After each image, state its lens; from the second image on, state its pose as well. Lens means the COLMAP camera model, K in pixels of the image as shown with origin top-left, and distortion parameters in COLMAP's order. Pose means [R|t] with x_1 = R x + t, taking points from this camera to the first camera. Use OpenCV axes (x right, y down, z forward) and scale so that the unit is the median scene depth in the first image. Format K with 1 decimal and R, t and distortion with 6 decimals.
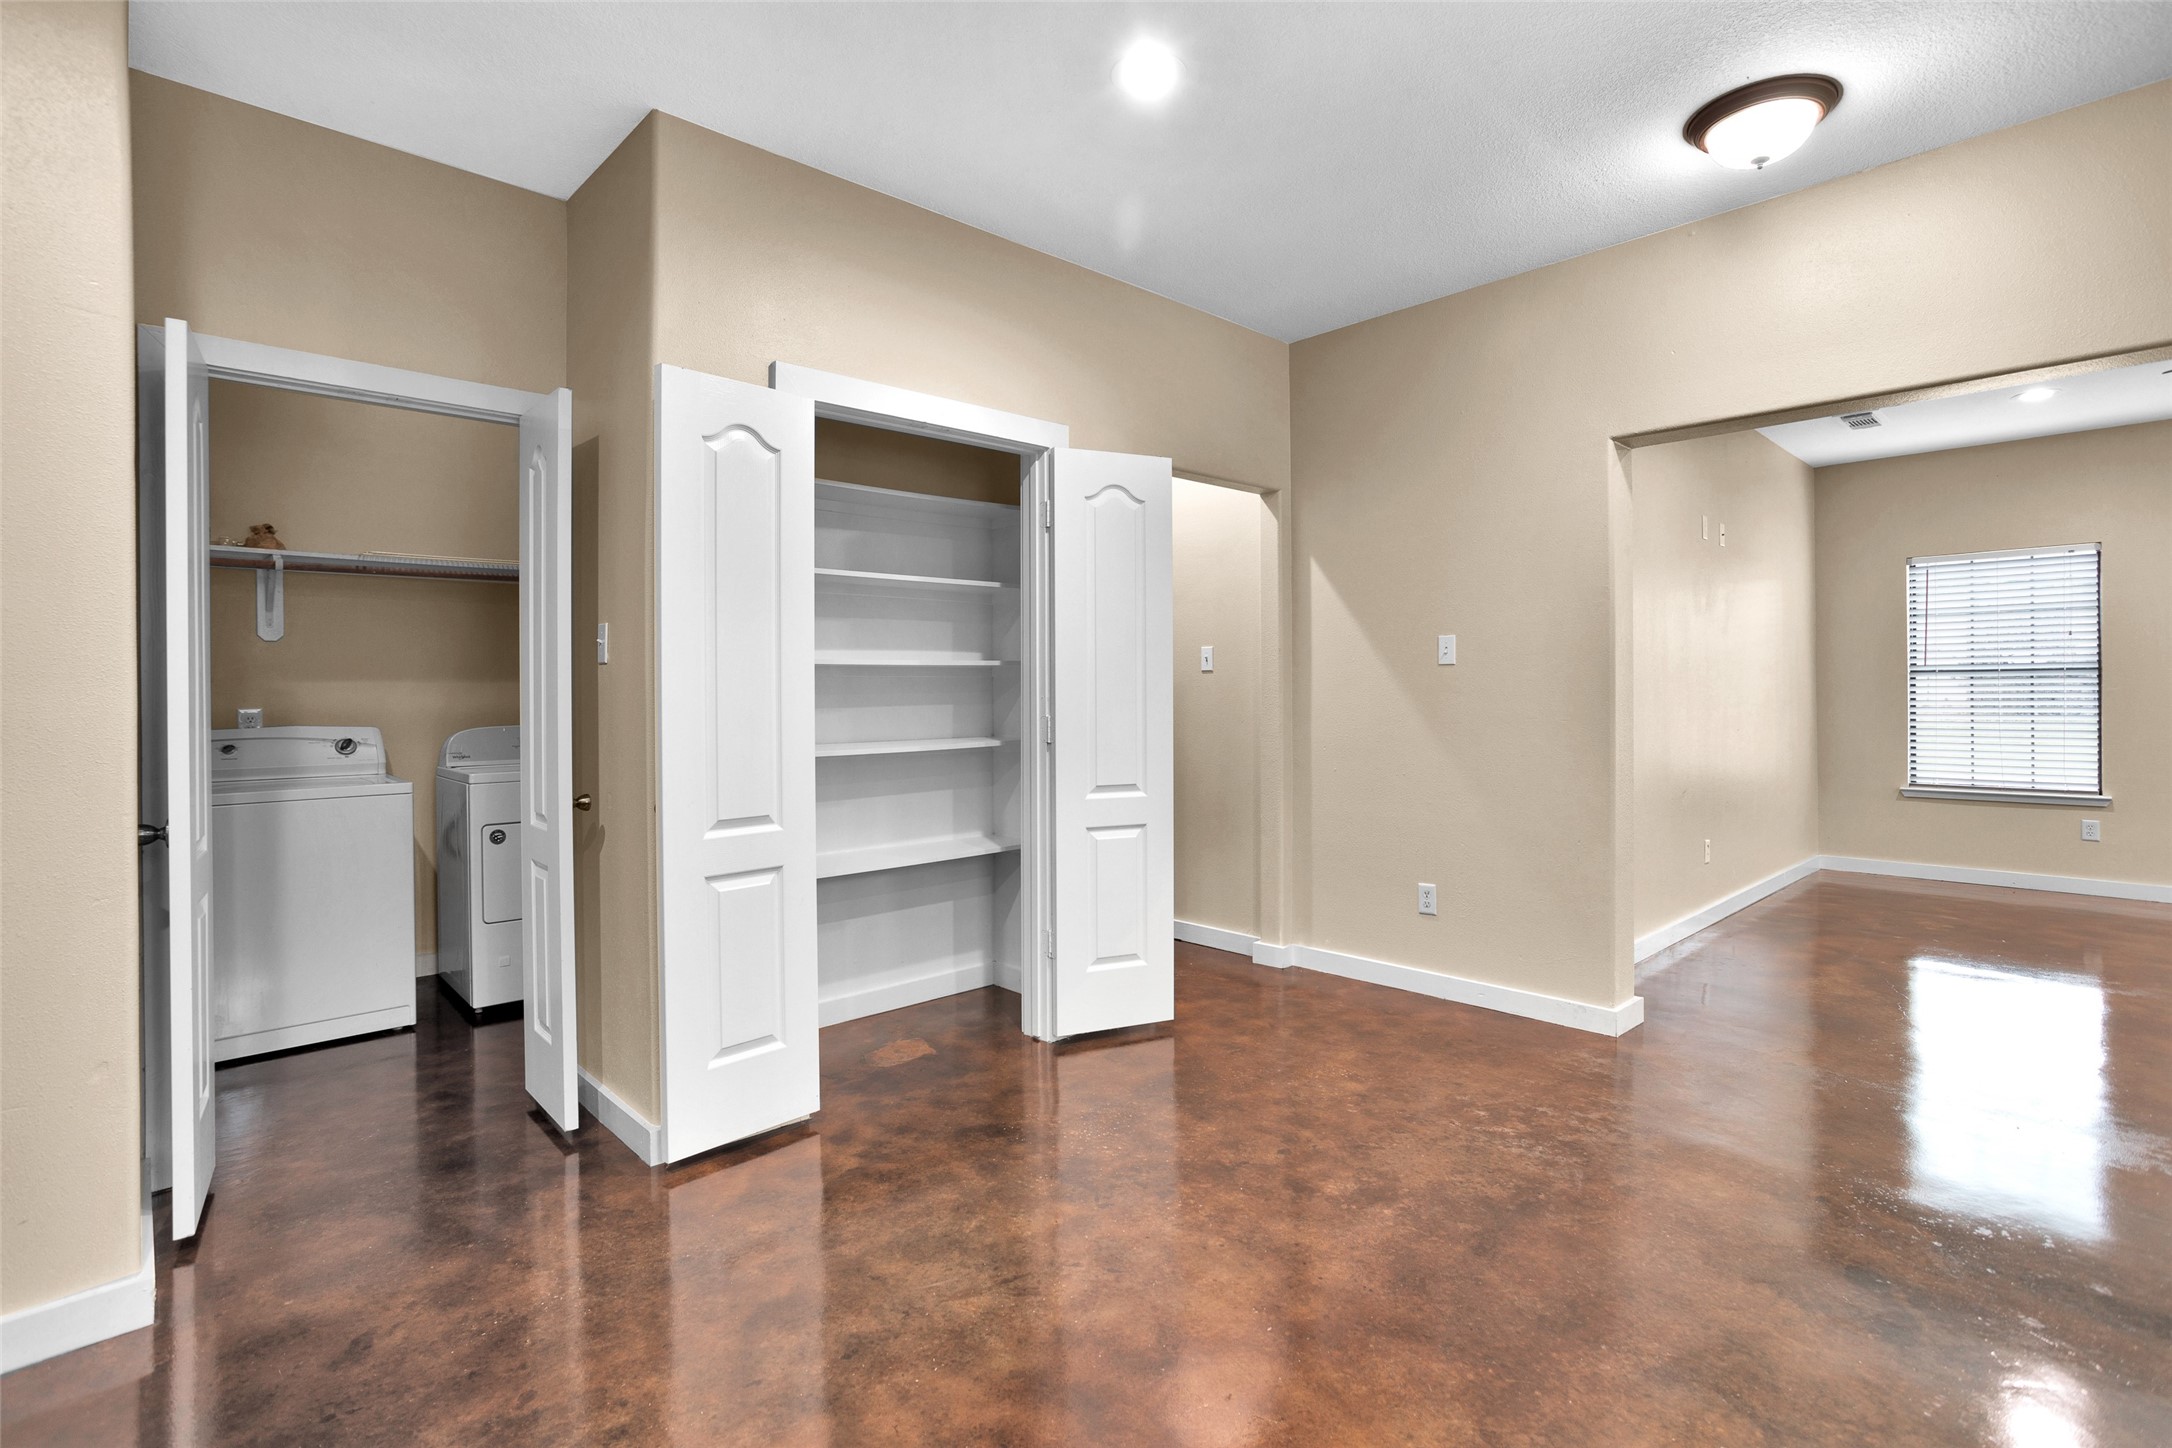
lens RADIAL K [[1075.0, 0, 1061.9], [0, 1075.0, 679.4], [0, 0, 1]] dist [-0.031469, 0.020949]
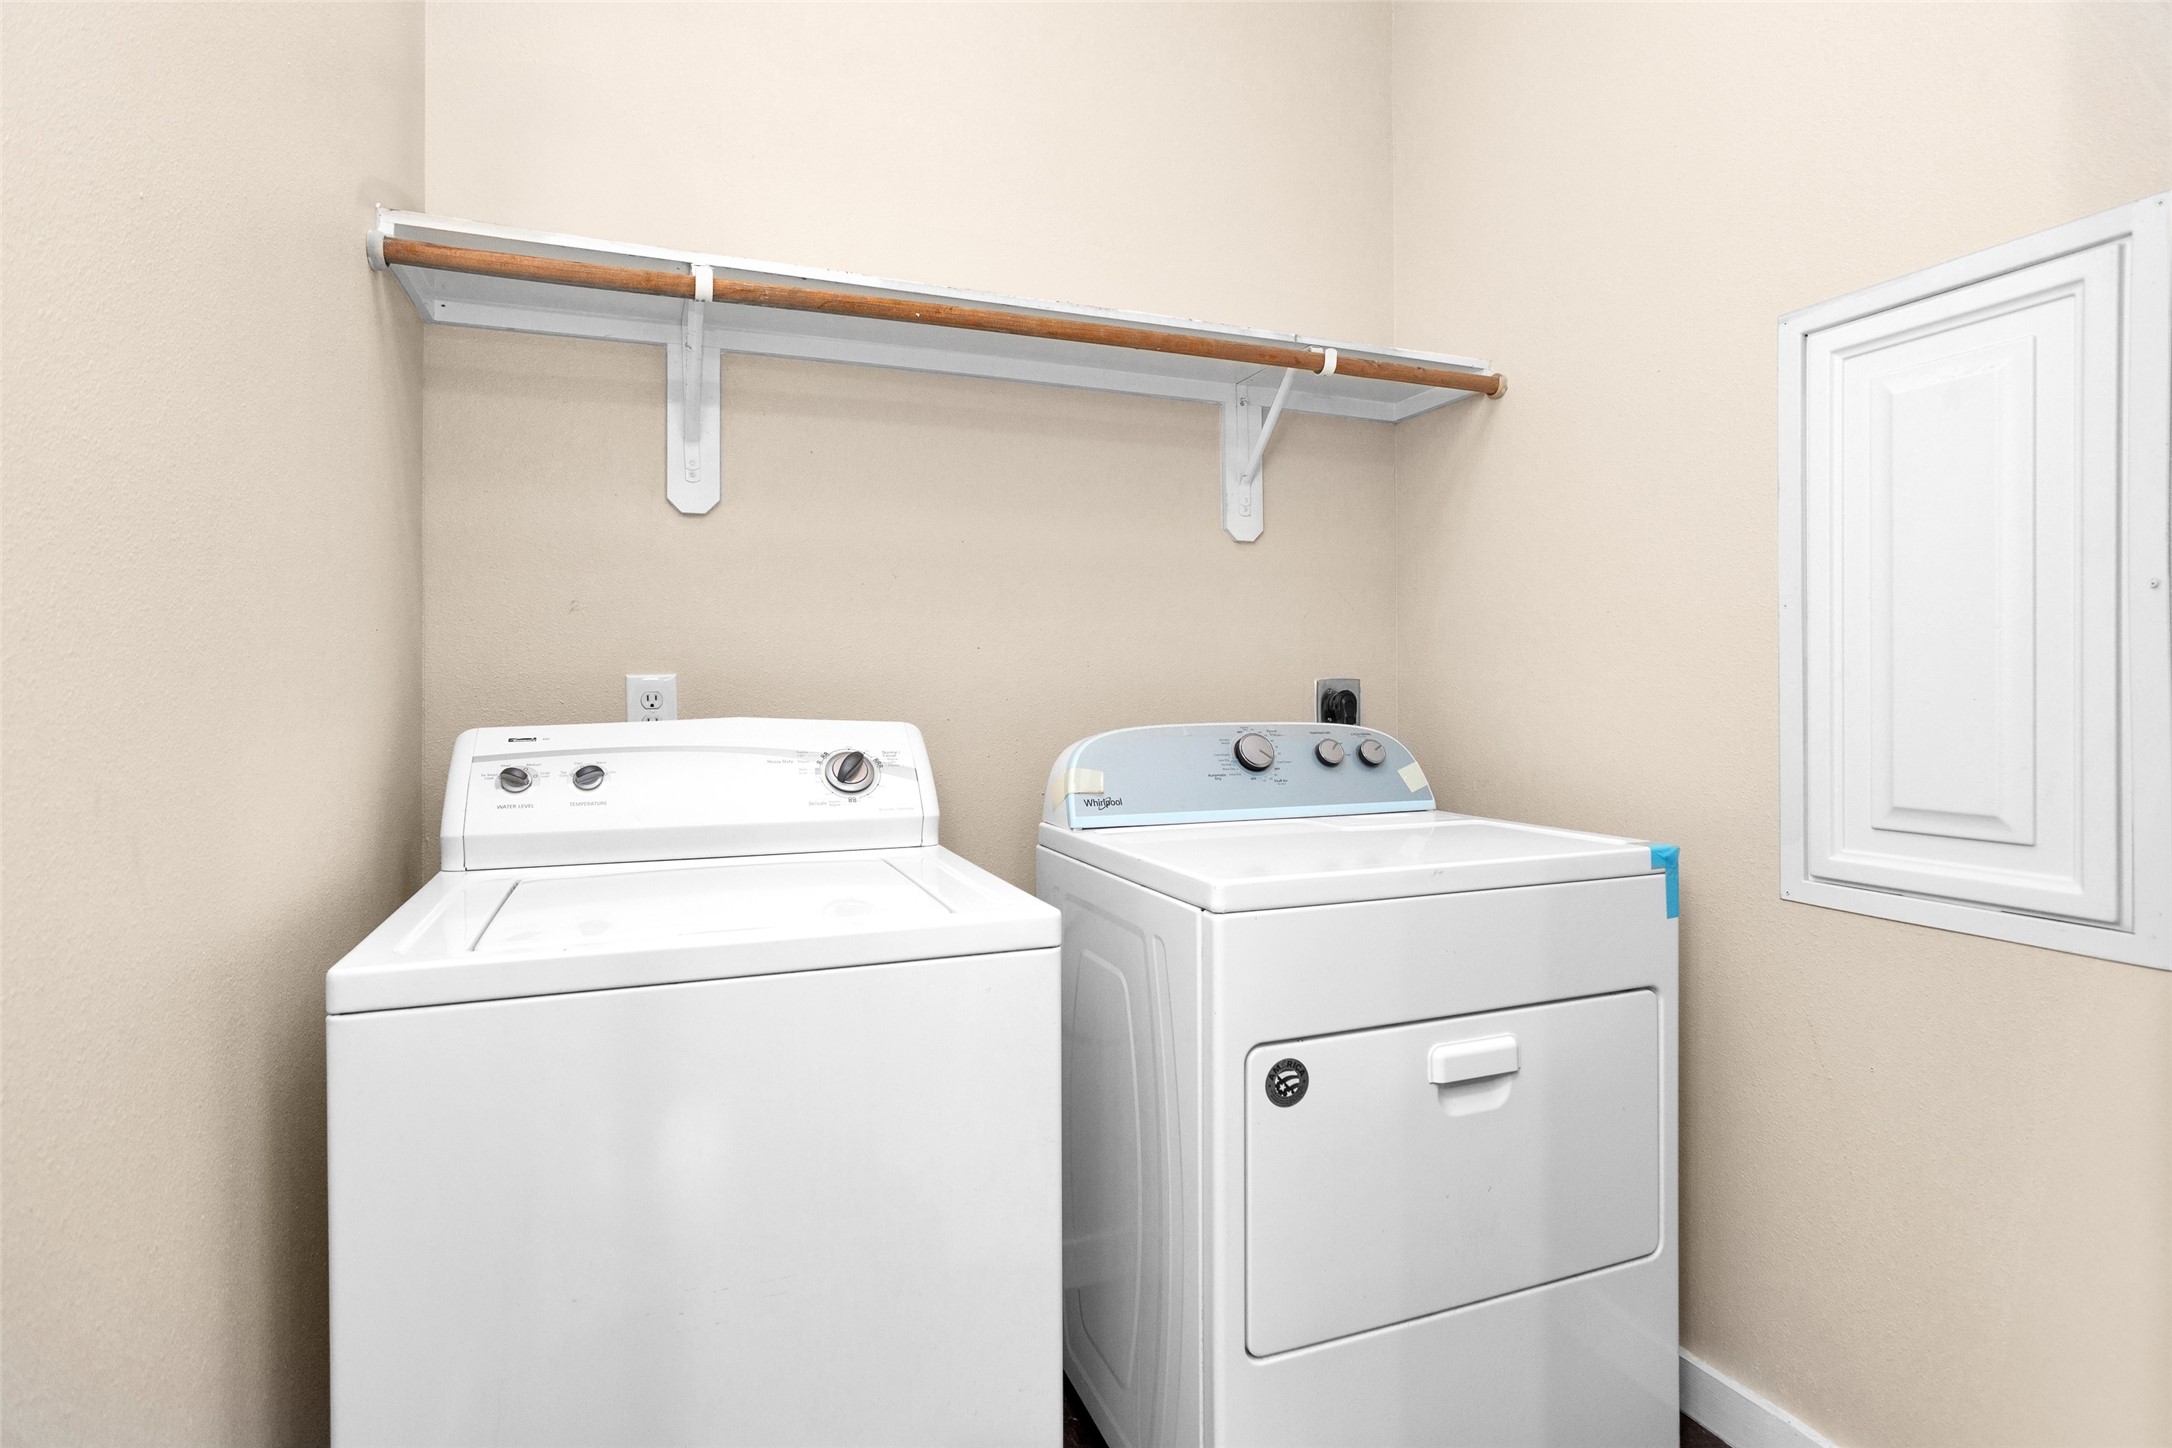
lens RADIAL K [[1075.0, 0, 1077.6], [0, 1075.0, 707.9], [0, 0, 1]] dist [-0.031469, 0.020949]
pose [[0.941562, 0.011334, -0.336650, -0.463993], [-0.005581, 0.999821, 0.018052, 0.031802], [0.336794, -0.015118, 0.941457, 0.660277]]
